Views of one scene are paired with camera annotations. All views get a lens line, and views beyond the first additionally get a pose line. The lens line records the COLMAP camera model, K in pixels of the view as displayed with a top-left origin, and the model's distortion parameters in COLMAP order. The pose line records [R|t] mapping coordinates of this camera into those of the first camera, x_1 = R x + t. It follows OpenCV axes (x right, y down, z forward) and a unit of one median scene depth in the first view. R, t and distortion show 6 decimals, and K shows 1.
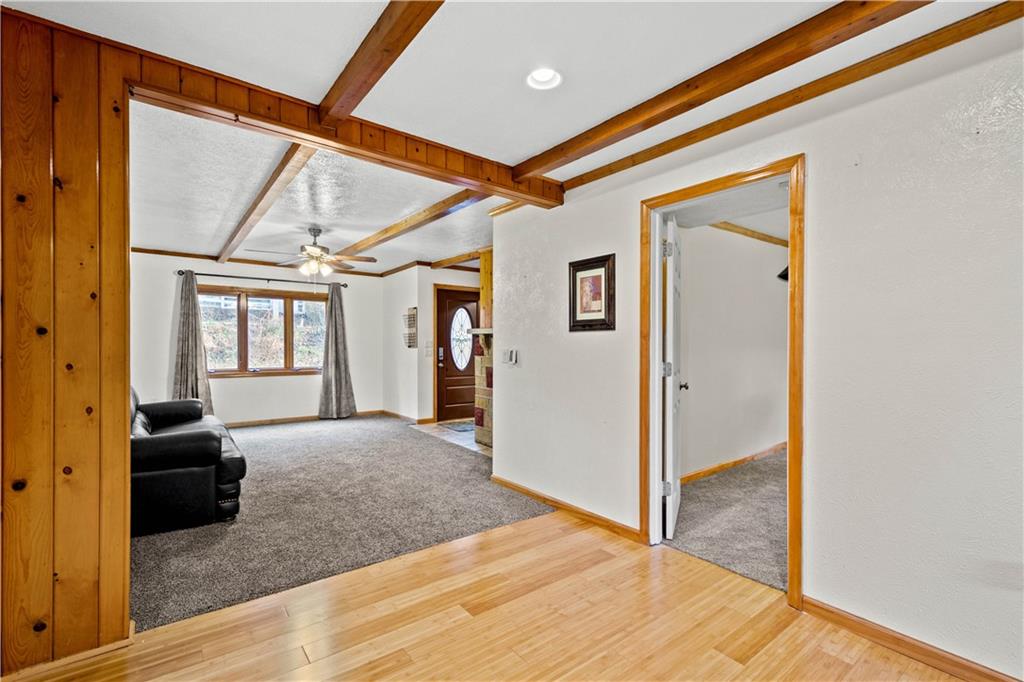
lens RADIAL K [[458.7, 0, 532.2], [0, 458.7, 347.3], [0, 0, 1]] dist [-0.000407, -0.000013]
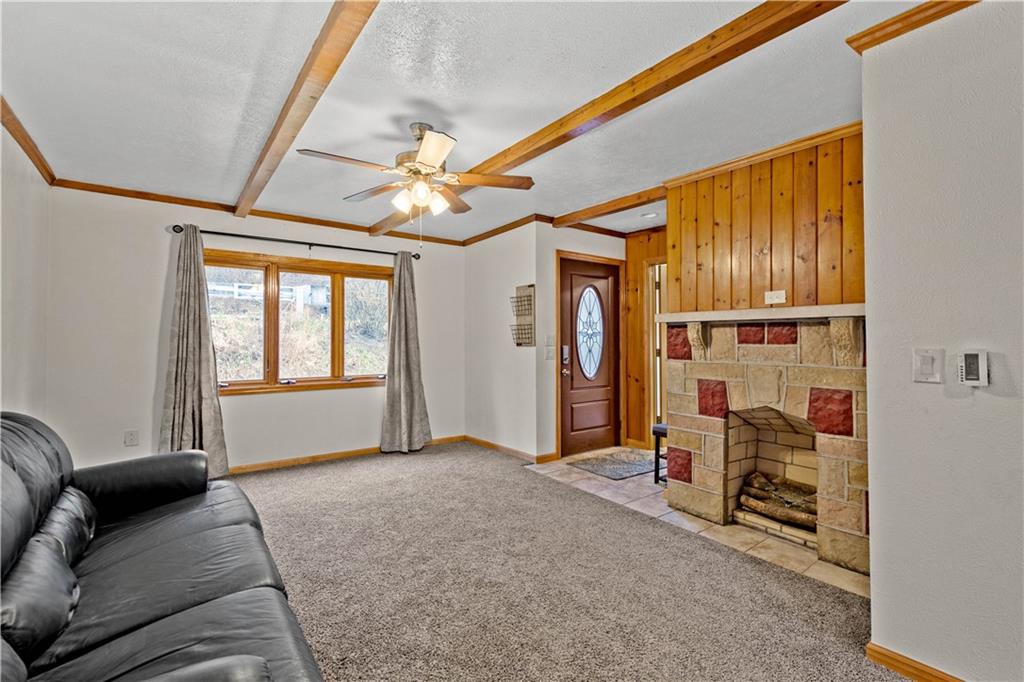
lens RADIAL K [[465.8, 0, 537.0], [0, 465.8, 331.4], [0, 0, 1]] dist [0.003422, 0.000205]
pose [[0.999879, -0.005511, -0.014581, -0.235508], [0.005115, 0.999621, -0.027062, -0.001805], [0.014725, 0.026984, 0.999527, 0.329907]]
